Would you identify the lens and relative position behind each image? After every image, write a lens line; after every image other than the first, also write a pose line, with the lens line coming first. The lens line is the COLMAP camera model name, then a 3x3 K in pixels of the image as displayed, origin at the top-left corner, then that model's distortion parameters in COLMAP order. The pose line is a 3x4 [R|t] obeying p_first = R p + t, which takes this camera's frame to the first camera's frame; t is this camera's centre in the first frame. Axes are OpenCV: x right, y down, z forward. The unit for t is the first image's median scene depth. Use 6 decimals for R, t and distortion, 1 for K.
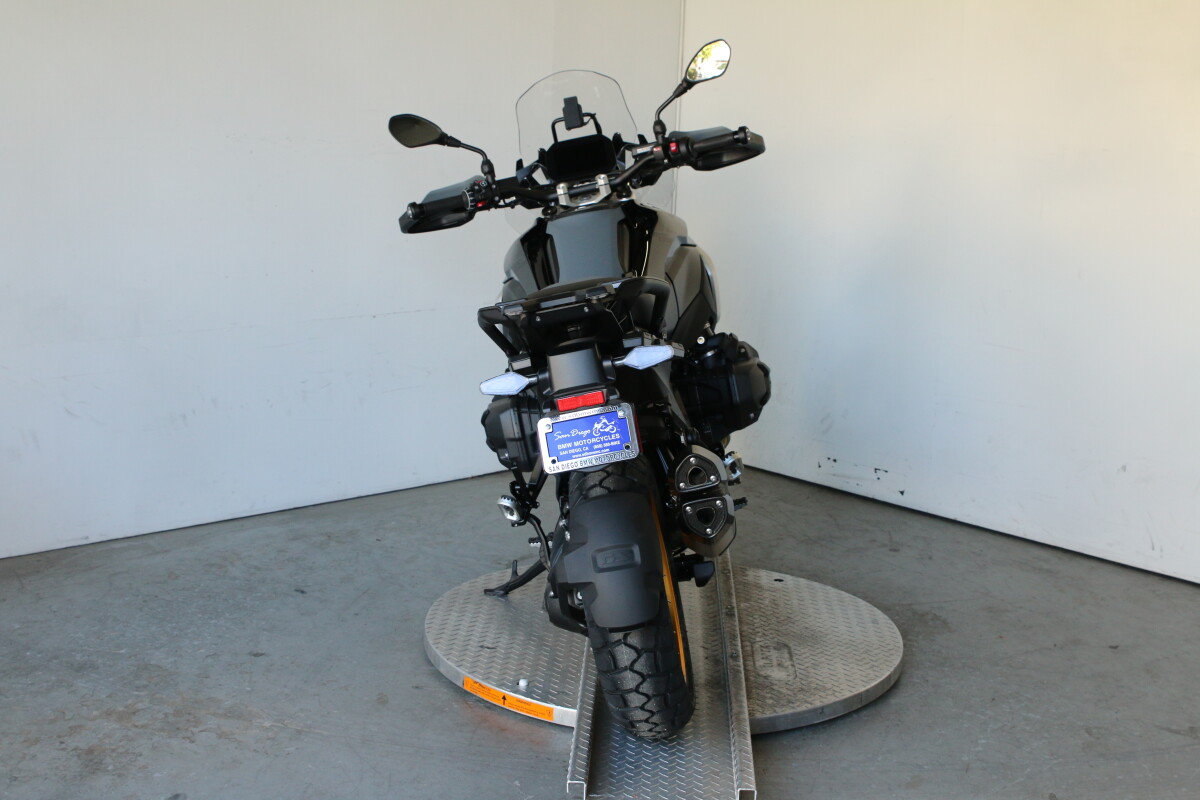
lens RADIAL K [[1748.1, 0, 601.3], [0, 1748.1, 397.9], [0, 0, 1]] dist [-0.053696, 0.000000]
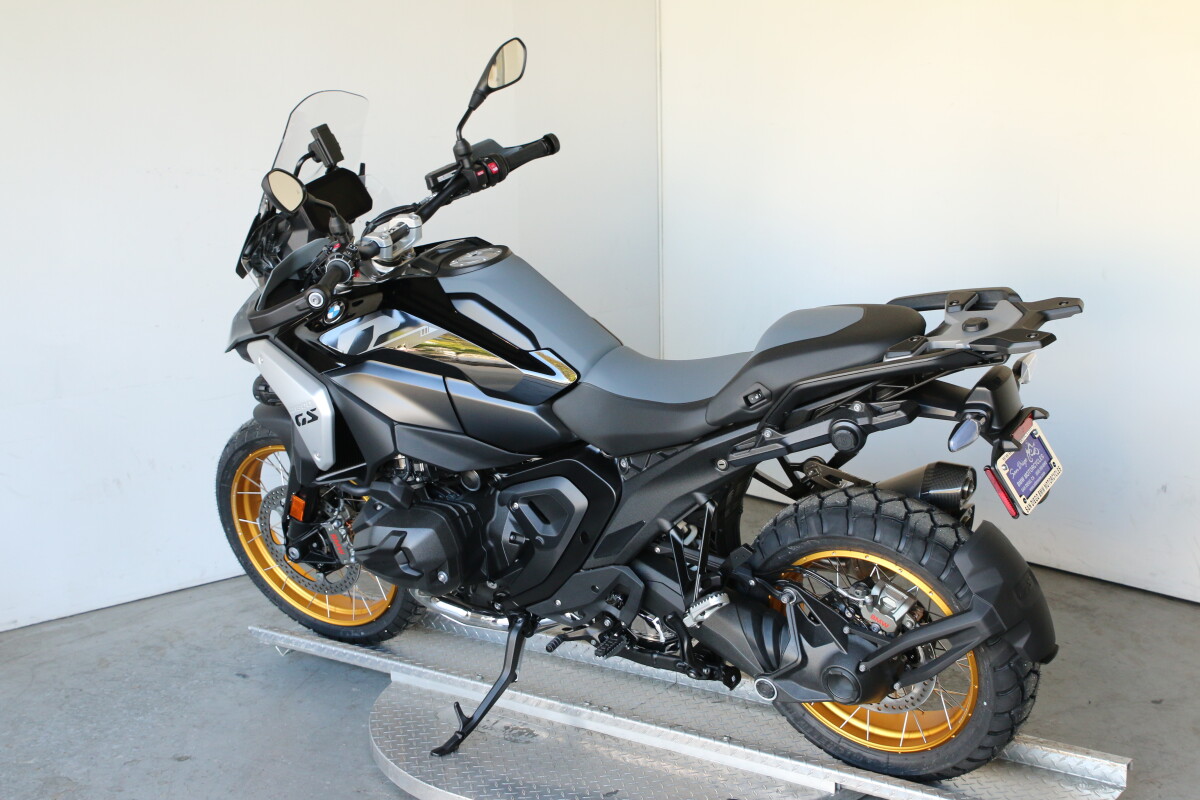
lens RADIAL K [[1748.1, 0, 606.1], [0, 1748.1, 407.4], [0, 0, 1]] dist [-0.053696, 0.000000]
pose [[0.998148, -0.050357, -0.034123, 0.051534], [0.050729, 0.998661, 0.010130, -0.026284], [0.033567, -0.011842, 0.999366, 0.110040]]
